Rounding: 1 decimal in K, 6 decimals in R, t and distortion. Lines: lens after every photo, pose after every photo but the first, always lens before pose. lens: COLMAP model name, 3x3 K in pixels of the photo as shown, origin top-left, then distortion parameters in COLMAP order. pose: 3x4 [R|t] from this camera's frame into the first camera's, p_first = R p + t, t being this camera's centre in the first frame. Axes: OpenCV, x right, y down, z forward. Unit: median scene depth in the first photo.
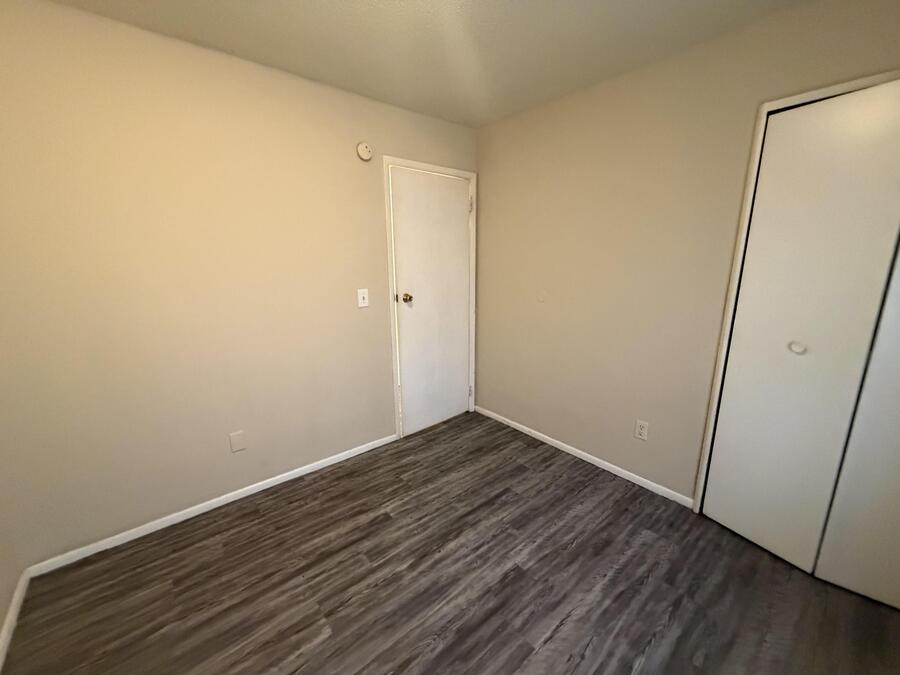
lens RADIAL K [[358.3, 0, 450.6], [0, 358.3, 337.8], [0, 0, 1]] dist [-0.002235, -0.000460]
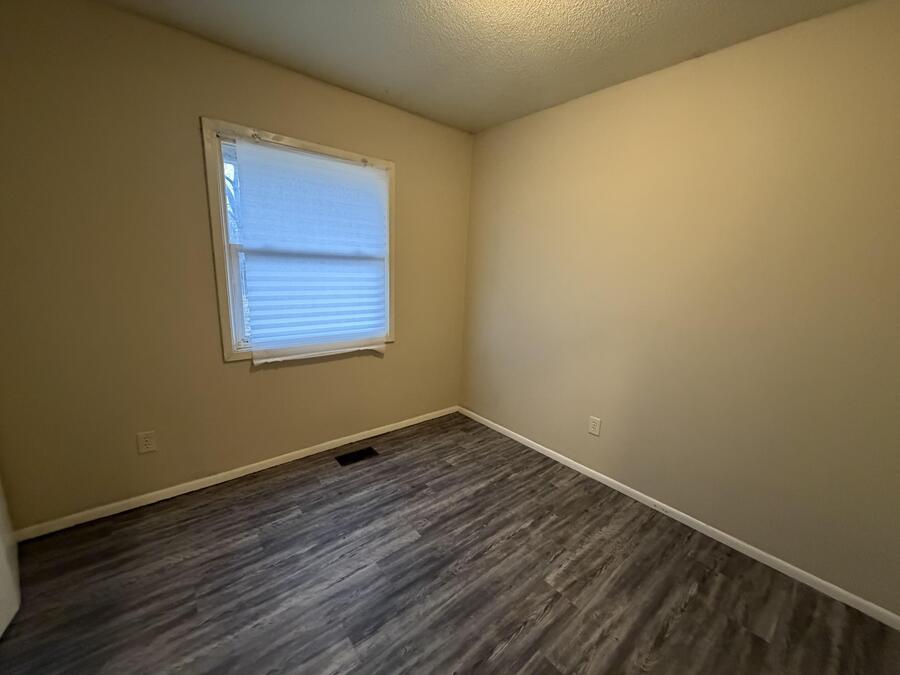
lens RADIAL K [[358.3, 0, 448.4], [0, 358.3, 337.4], [0, 0, 1]] dist [-0.002235, -0.000460]
pose [[-0.999386, -0.034826, 0.003790, 0.002847], [-0.030246, 0.912371, 0.408246, -0.328606], [-0.017675, 0.407881, -0.912864, 1.595765]]
